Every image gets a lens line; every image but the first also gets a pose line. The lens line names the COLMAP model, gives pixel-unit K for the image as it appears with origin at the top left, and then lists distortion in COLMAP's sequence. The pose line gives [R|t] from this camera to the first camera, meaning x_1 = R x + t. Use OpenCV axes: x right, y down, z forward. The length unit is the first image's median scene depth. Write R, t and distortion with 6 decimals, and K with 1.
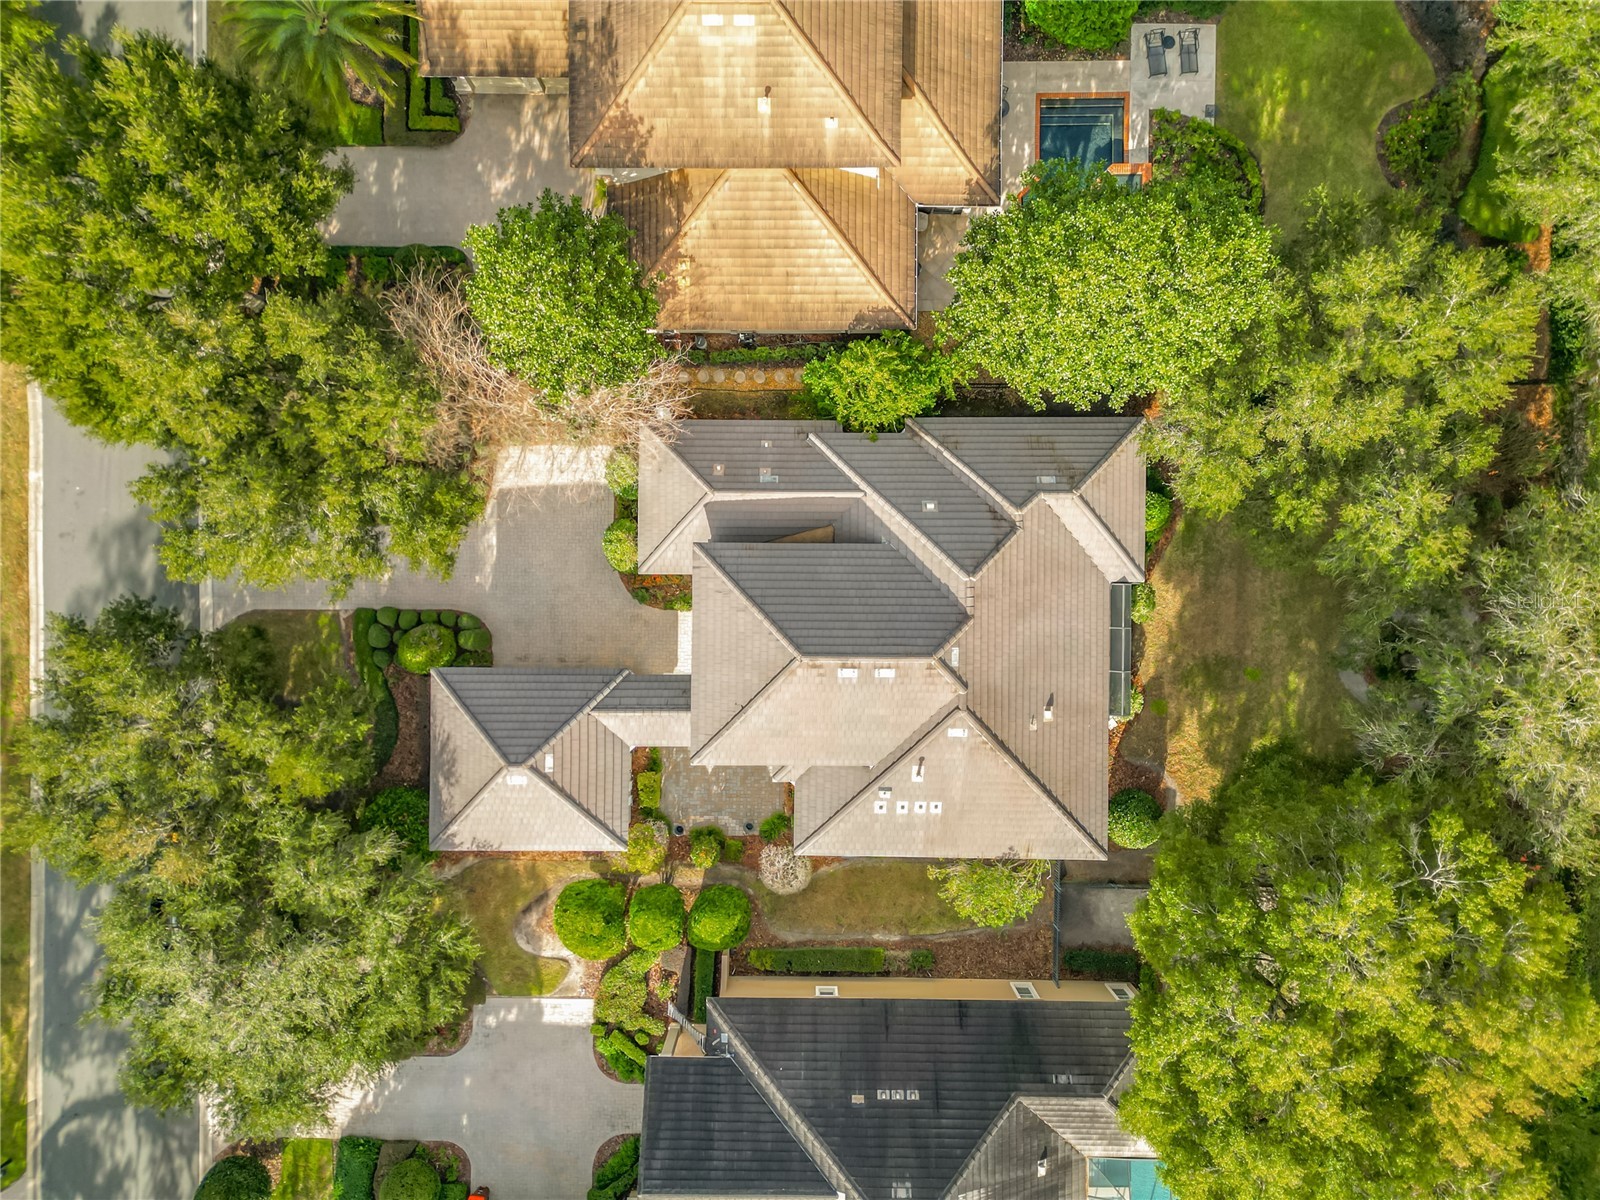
lens RADIAL K [[1127.7, 0, 799.0], [0, 1127.7, 591.1], [0, 0, 1]] dist [0.036893, -0.045216]
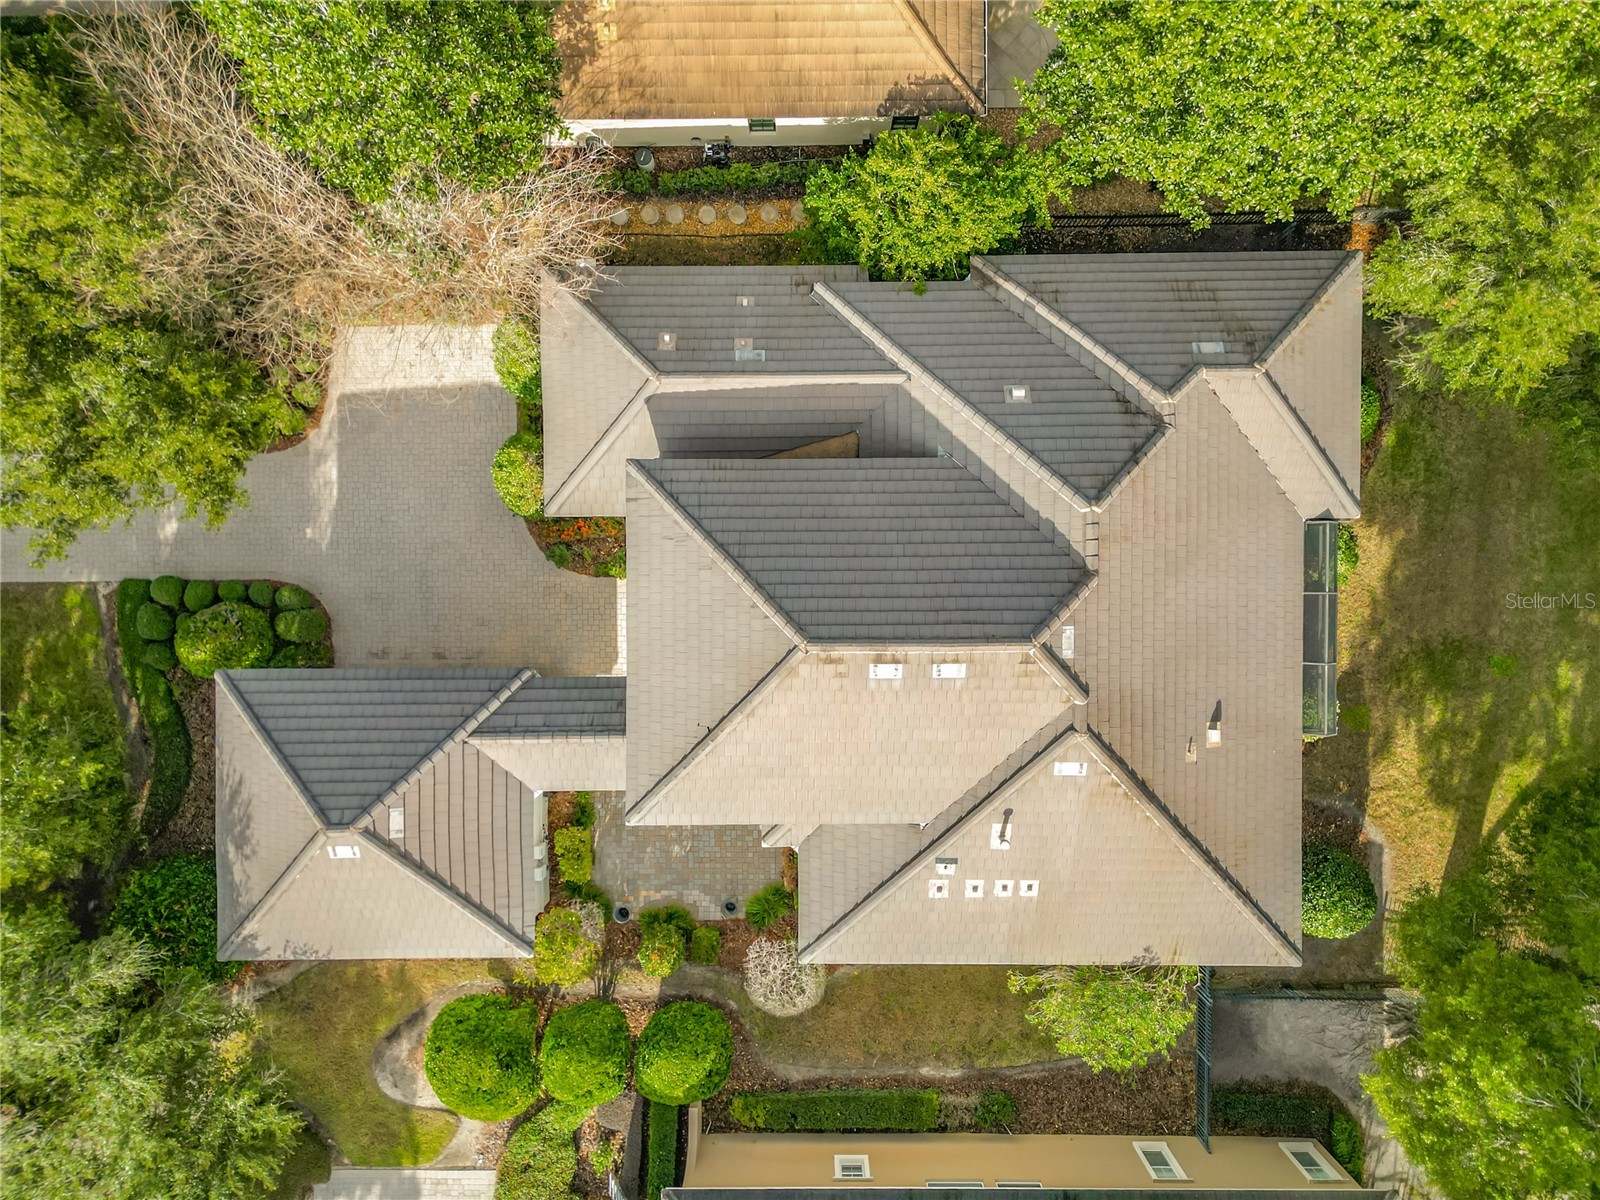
lens RADIAL K [[1127.7, 0, 802.0], [0, 1127.7, 608.3], [0, 0, 1]] dist [0.036893, -0.045216]
pose [[0.999938, -0.011171, -0.000340, -0.000080], [0.011176, 0.999773, 0.018128, 0.026297], [0.000138, -0.018131, 0.999836, 0.377808]]
